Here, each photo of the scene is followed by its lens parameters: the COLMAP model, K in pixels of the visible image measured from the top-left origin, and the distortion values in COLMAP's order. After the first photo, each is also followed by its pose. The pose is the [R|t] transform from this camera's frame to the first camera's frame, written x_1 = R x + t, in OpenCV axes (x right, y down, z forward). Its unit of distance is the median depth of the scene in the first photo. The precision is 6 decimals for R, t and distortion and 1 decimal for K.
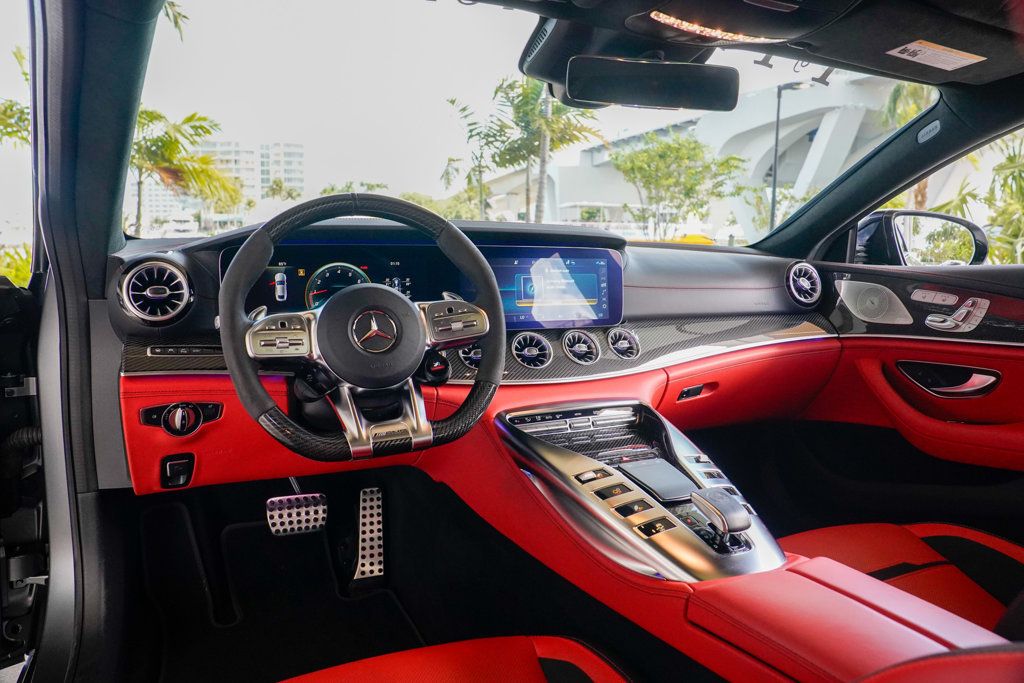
lens RADIAL K [[708.5, 0, 511.1], [0, 708.5, 343.6], [0, 0, 1]] dist [-0.125441, 0.083670]
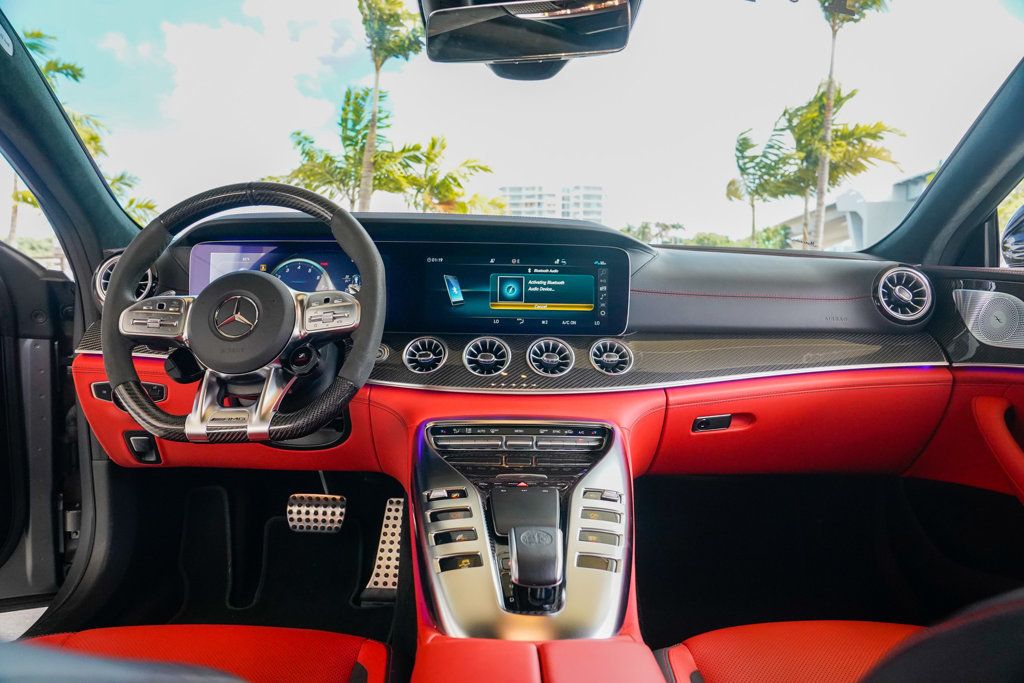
lens RADIAL K [[708.5, 0, 512.1], [0, 708.5, 348.6], [0, 0, 1]] dist [-0.125441, 0.083670]
pose [[0.918878, 0.039122, -0.392596, 0.428993], [-0.058070, 0.997645, -0.036499, 0.032053], [0.390244, 0.056336, 0.918986, 0.200928]]
